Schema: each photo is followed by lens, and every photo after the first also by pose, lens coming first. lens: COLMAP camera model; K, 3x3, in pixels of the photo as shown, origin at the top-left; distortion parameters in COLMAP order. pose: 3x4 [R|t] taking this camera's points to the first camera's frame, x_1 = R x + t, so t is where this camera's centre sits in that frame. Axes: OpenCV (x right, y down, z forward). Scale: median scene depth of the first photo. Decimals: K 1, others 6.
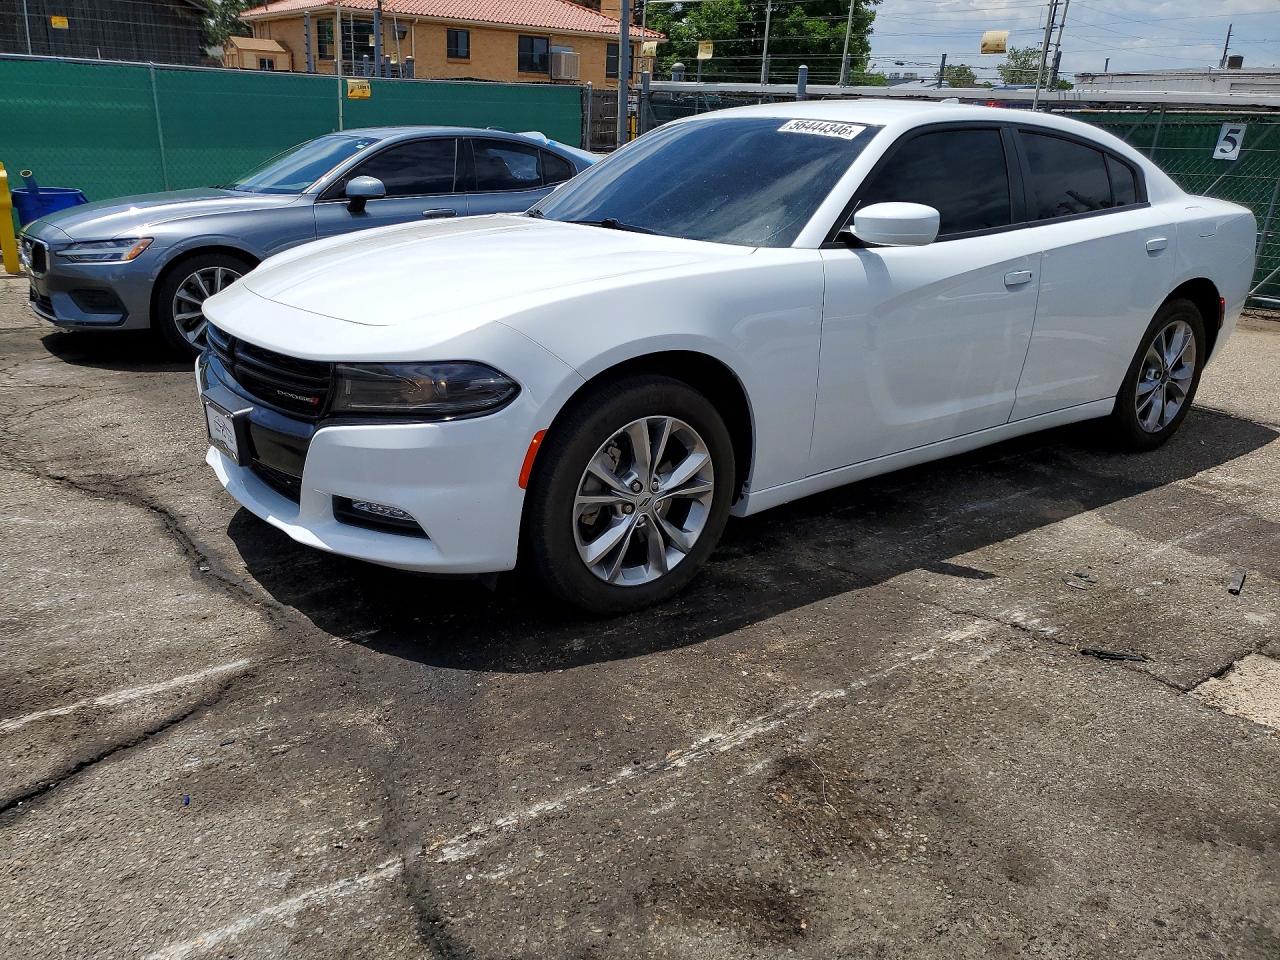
lens RADIAL K [[1008.6, 0, 634.0], [0, 1008.6, 474.1], [0, 0, 1]] dist [-0.001475, 0.009327]
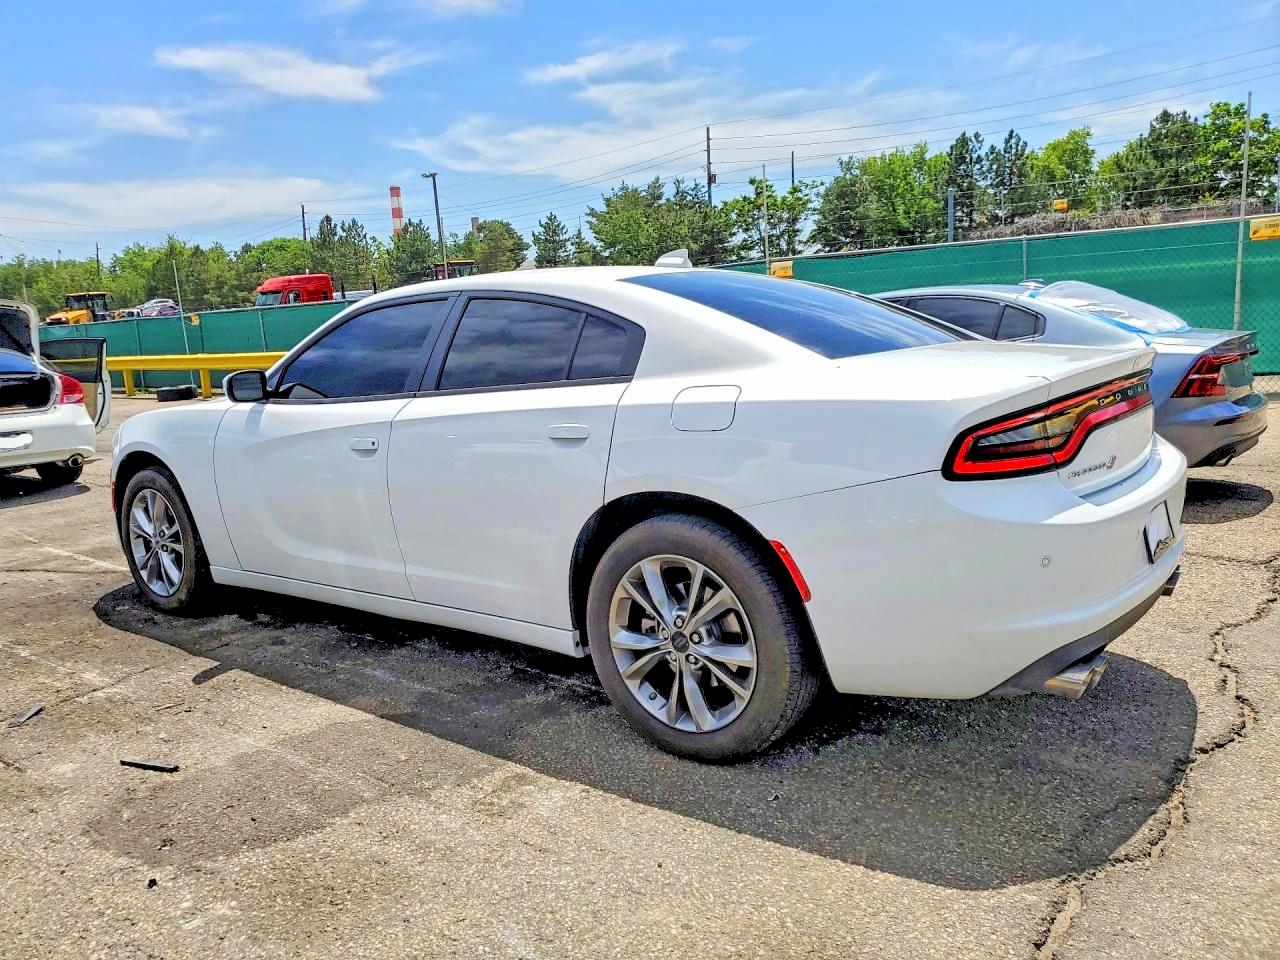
lens RADIAL K [[1008.6, 0, 634.0], [0, 1008.6, 474.1], [0, 0, 1]] dist [-0.001475, 0.009327]
pose [[0.239686, 0.110062, -0.964592, 1.209880], [-0.244030, 0.968485, 0.049868, -0.242144], [0.939681, 0.223436, 0.258991, 0.852469]]
